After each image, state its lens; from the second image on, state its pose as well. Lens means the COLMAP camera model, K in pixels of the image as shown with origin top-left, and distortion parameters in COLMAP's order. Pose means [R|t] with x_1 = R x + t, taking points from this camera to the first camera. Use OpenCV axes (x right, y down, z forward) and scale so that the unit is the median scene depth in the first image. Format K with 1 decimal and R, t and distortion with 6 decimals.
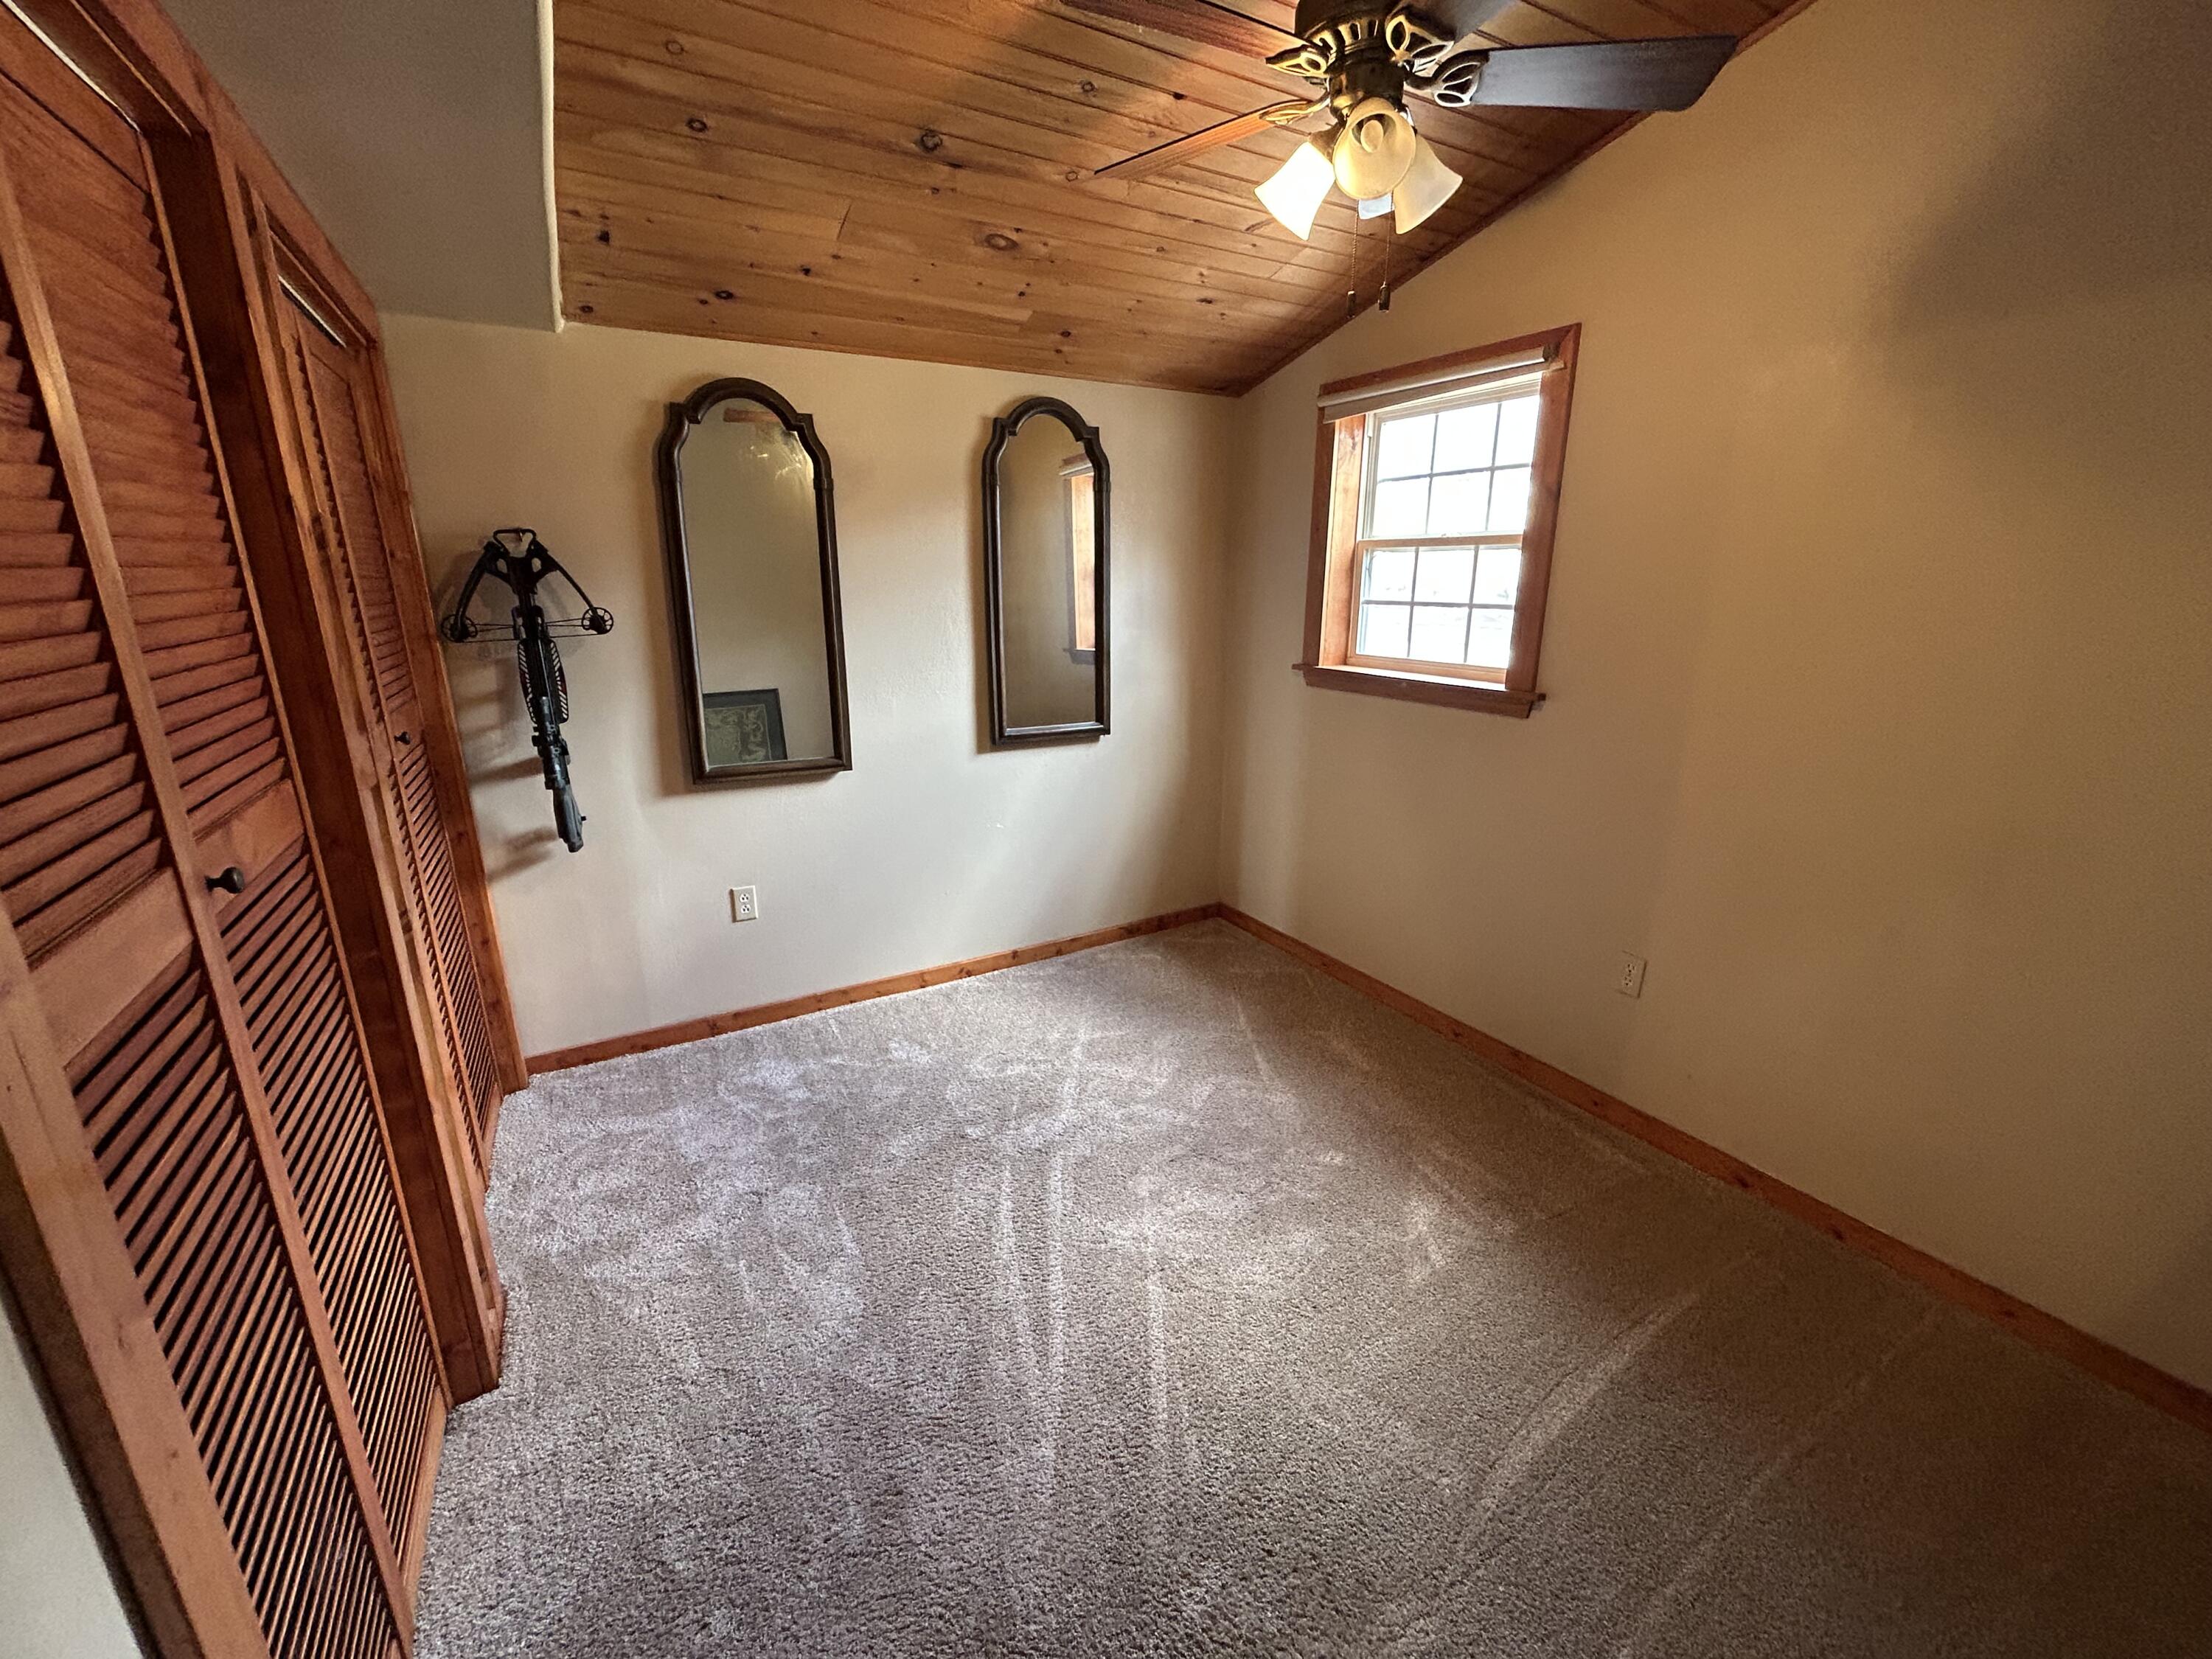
lens RADIAL K [[895.8, 0, 1108.2], [0, 895.8, 826.6], [0, 0, 1]] dist [-0.001285, 0.000415]
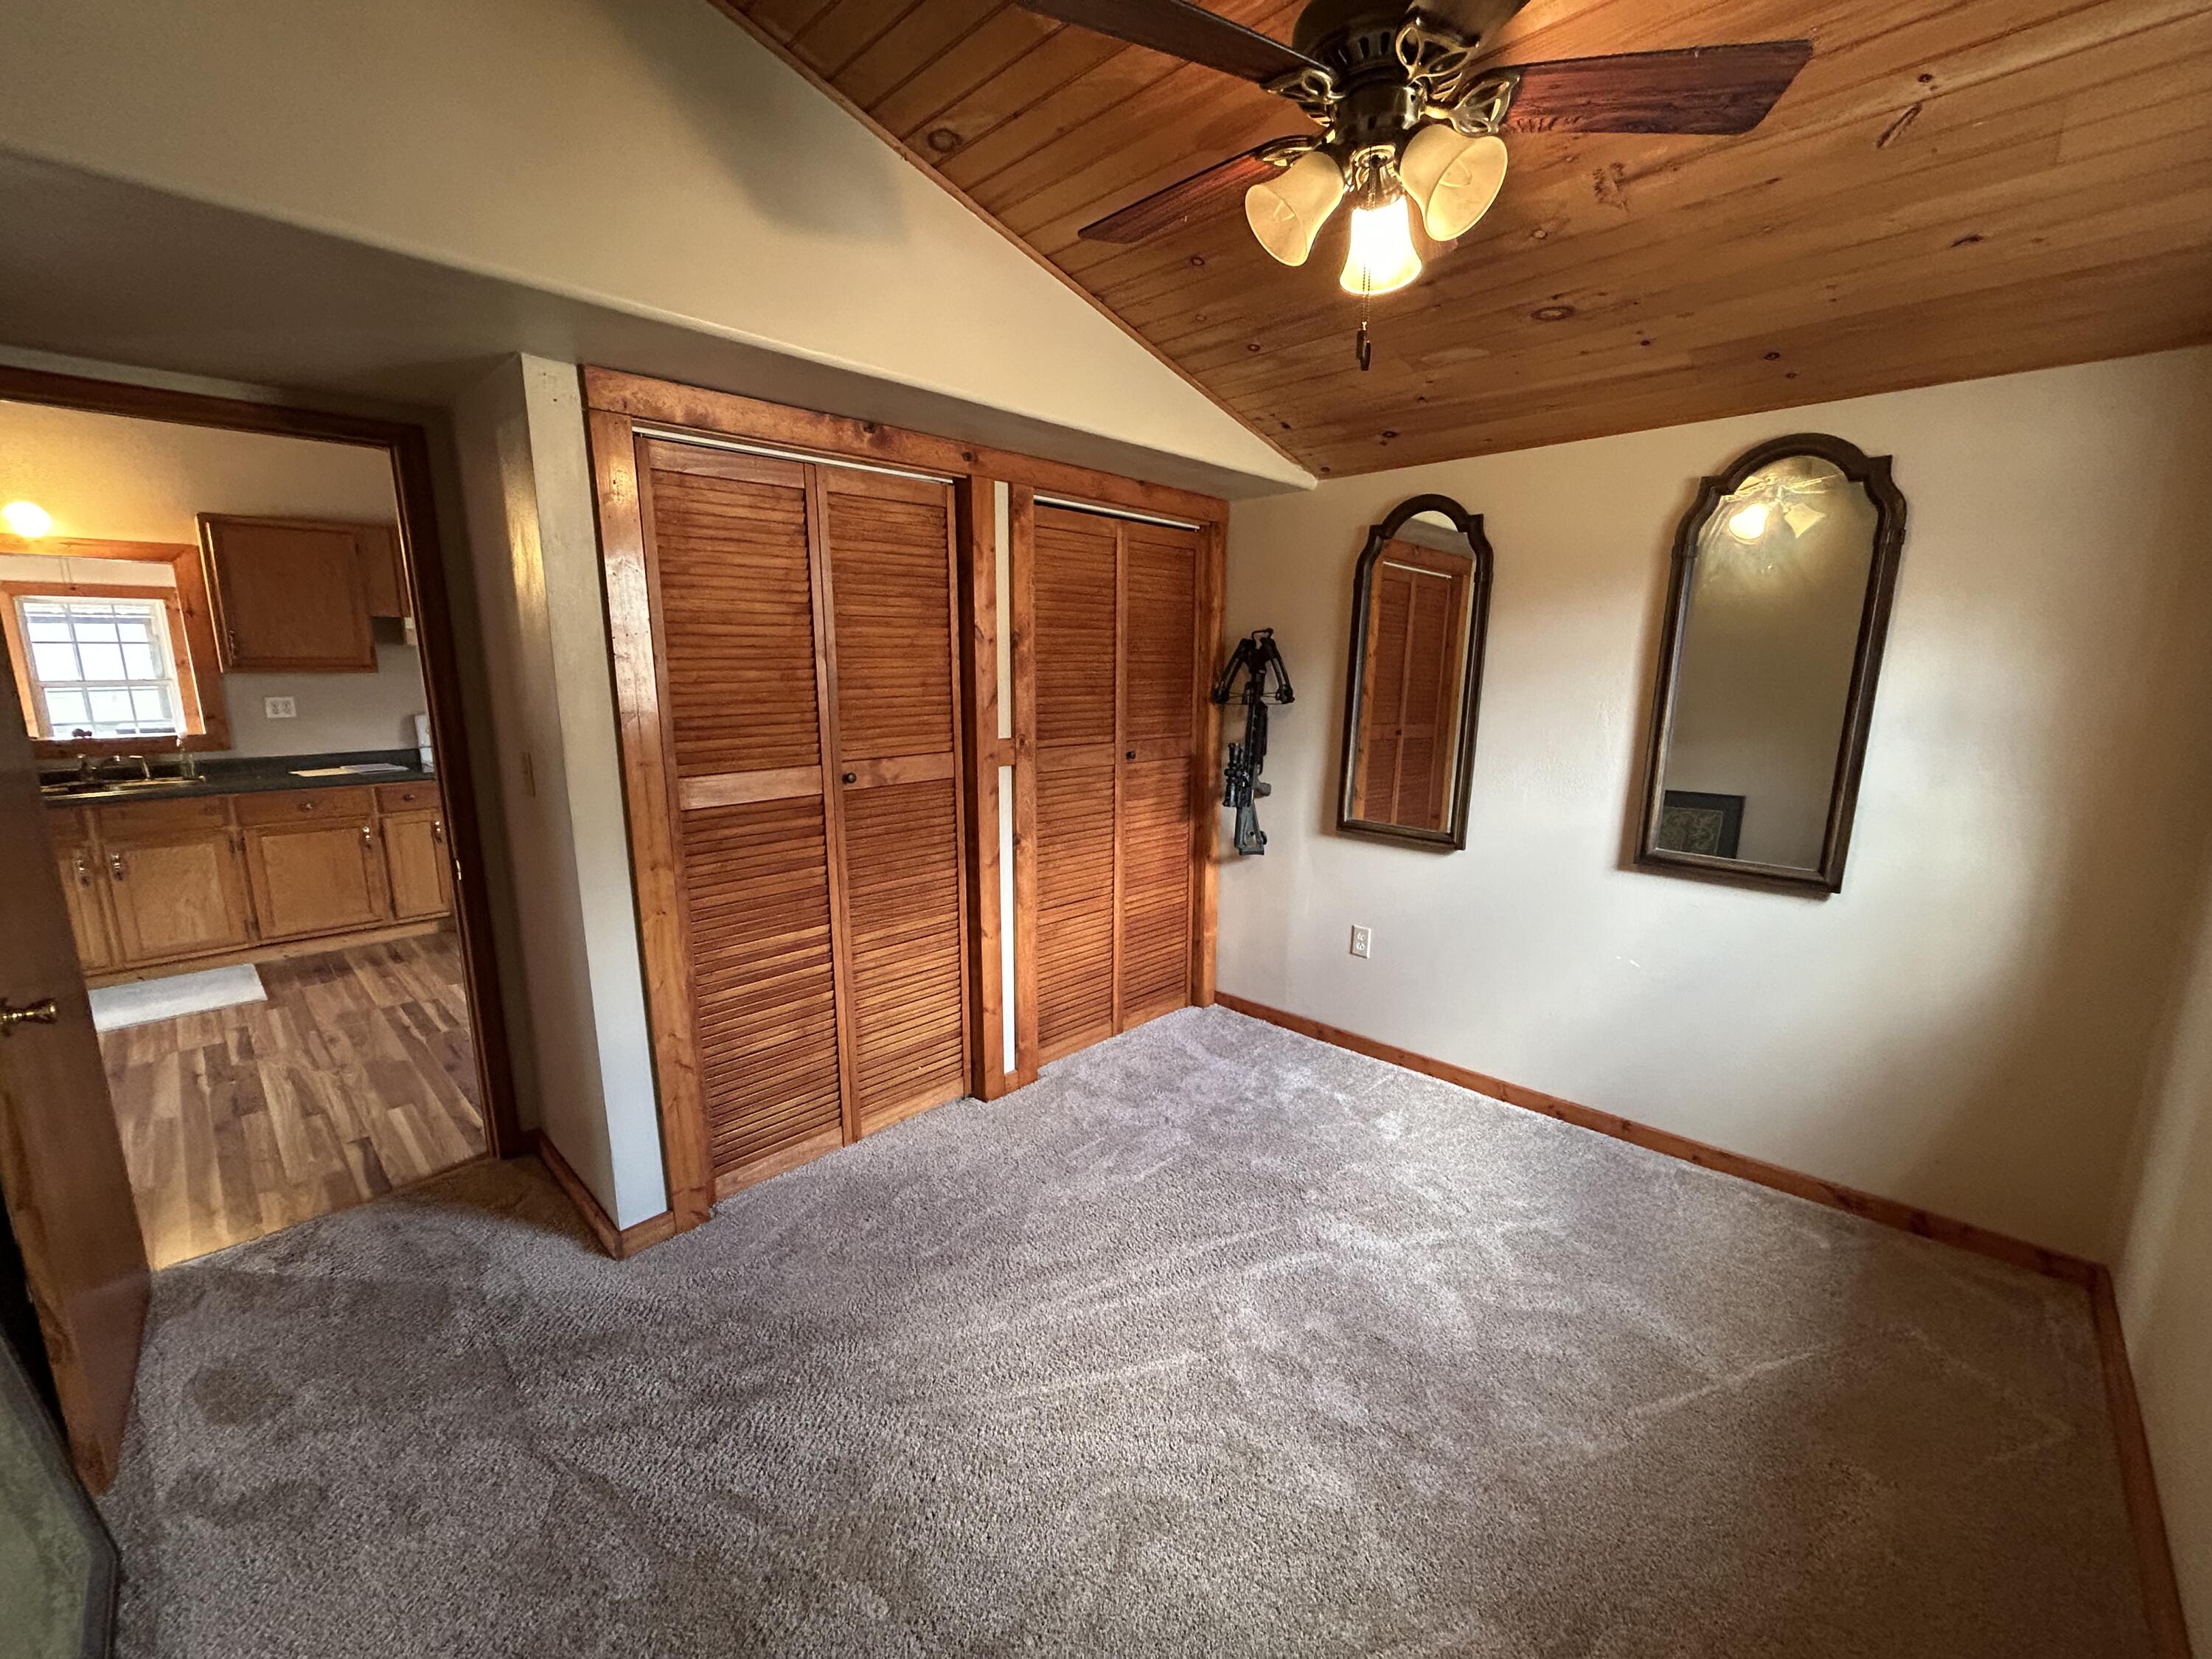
lens RADIAL K [[895.8, 0, 1108.2], [0, 895.8, 826.6], [0, 0, 1]] dist [-0.001285, 0.000415]
pose [[0.277158, 0.179897, -0.943833, 0.614687], [-0.261844, 0.959277, 0.105950, -0.100534], [0.924457, 0.217772, 0.312976, 0.337381]]
